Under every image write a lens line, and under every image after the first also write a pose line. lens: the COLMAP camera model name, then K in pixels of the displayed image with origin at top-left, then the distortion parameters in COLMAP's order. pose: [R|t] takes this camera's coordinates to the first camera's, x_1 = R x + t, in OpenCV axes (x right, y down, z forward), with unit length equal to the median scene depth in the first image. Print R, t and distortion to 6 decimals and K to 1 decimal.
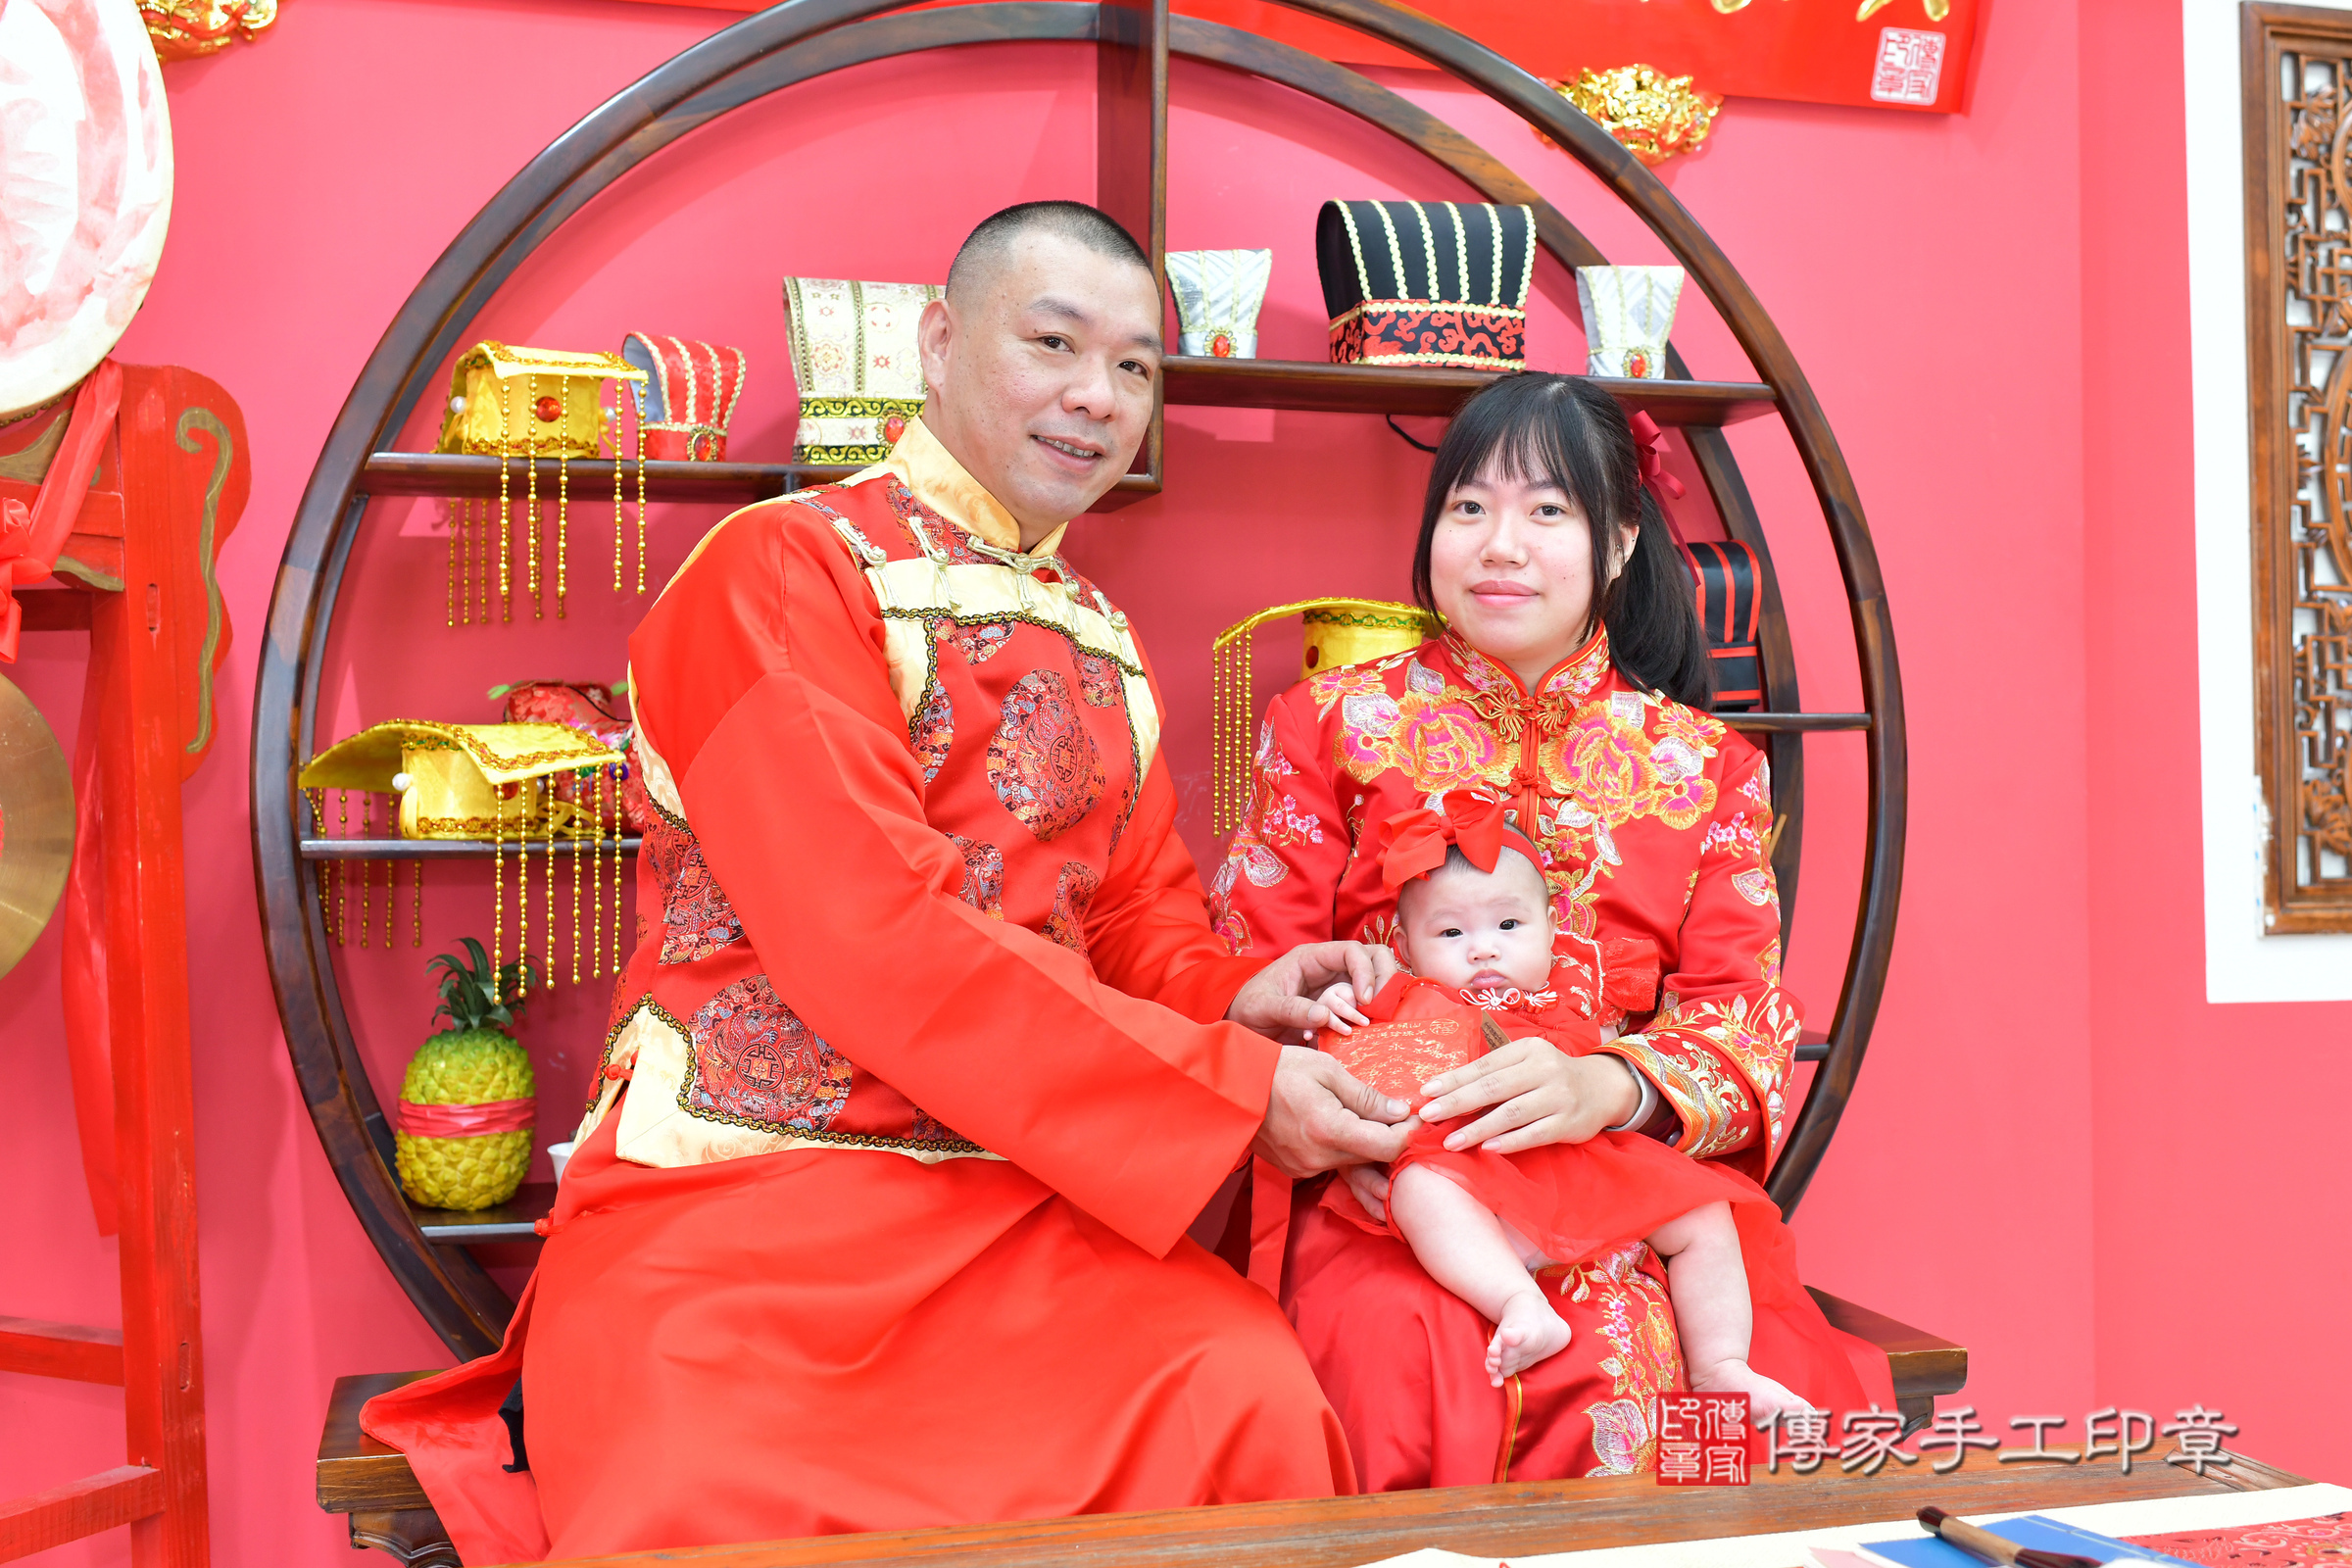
lens RADIAL K [[2608.0, 0, 1298.0], [0, 2608.0, 690.2], [0, 0, 1]] dist [0.001083, -0.002619]
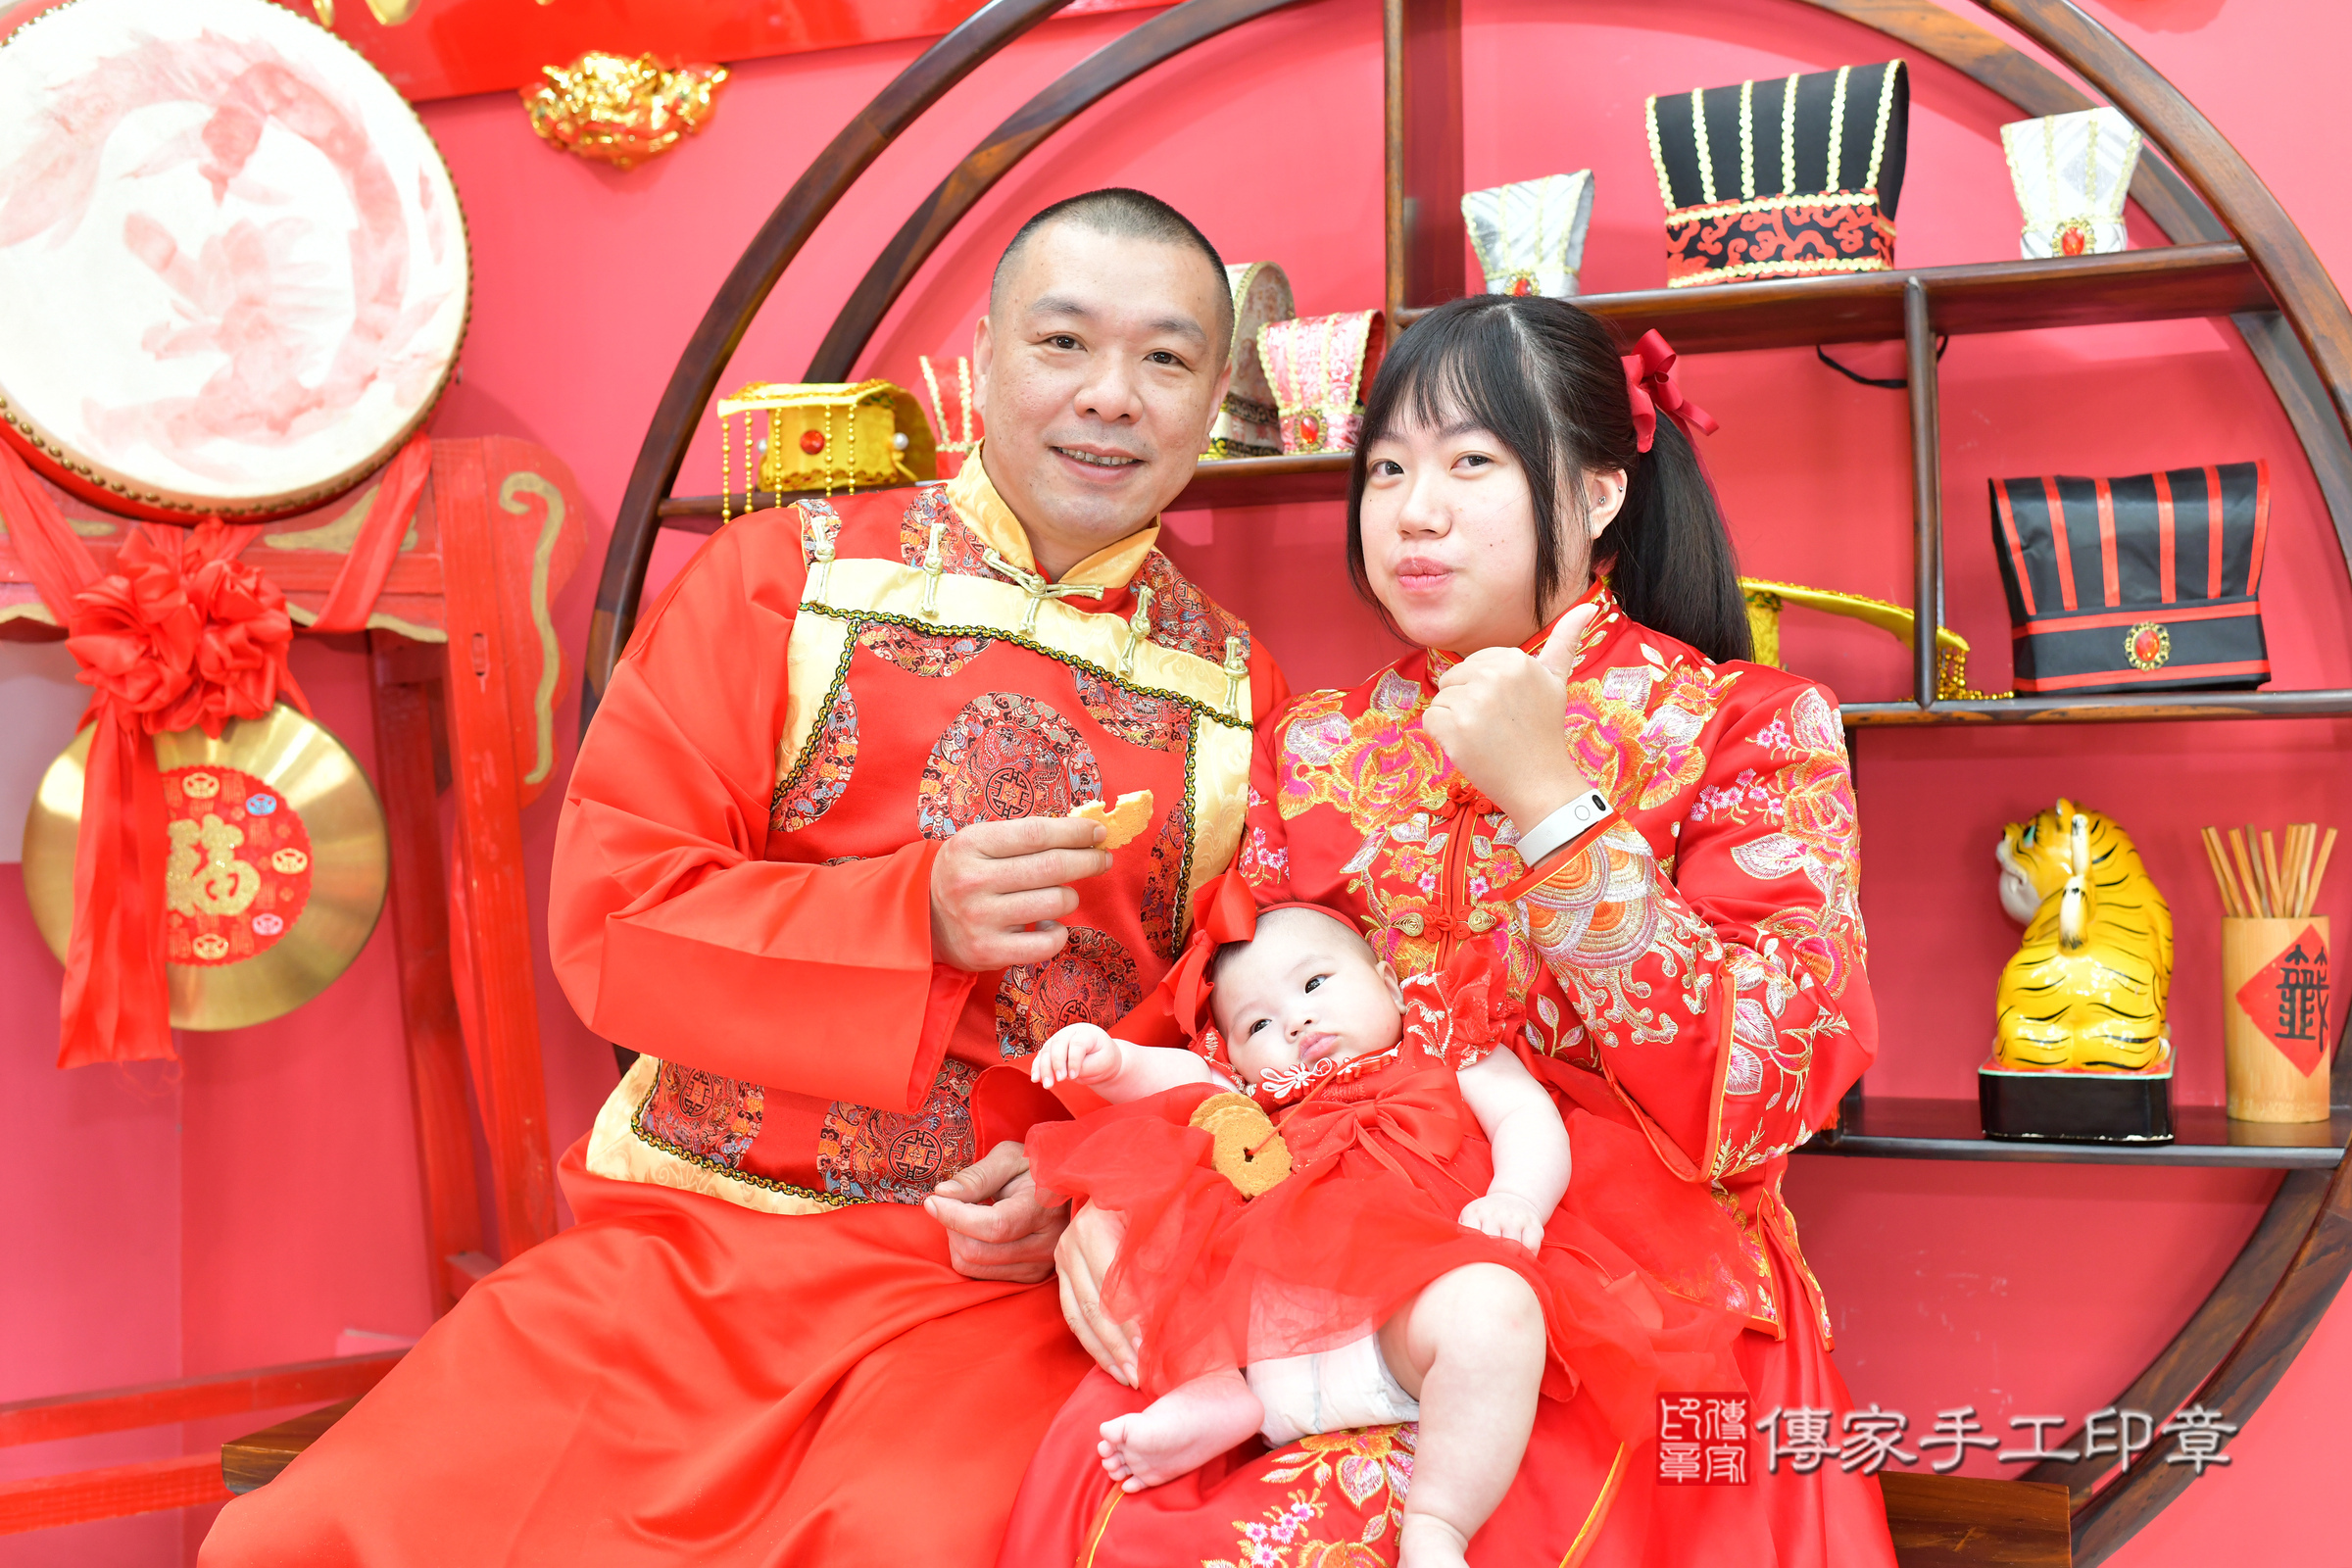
lens RADIAL K [[2369.0, 0, 1198.4], [0, 2369.0, 783.4], [0, 0, 1]] dist [-0.001929, 0.007153]
pose [[0.808586, -0.014024, -0.588210, 0.361932], [0.035055, 0.999088, 0.024368, 0.008587], [0.587332, -0.040324, 0.808341, 0.312393]]
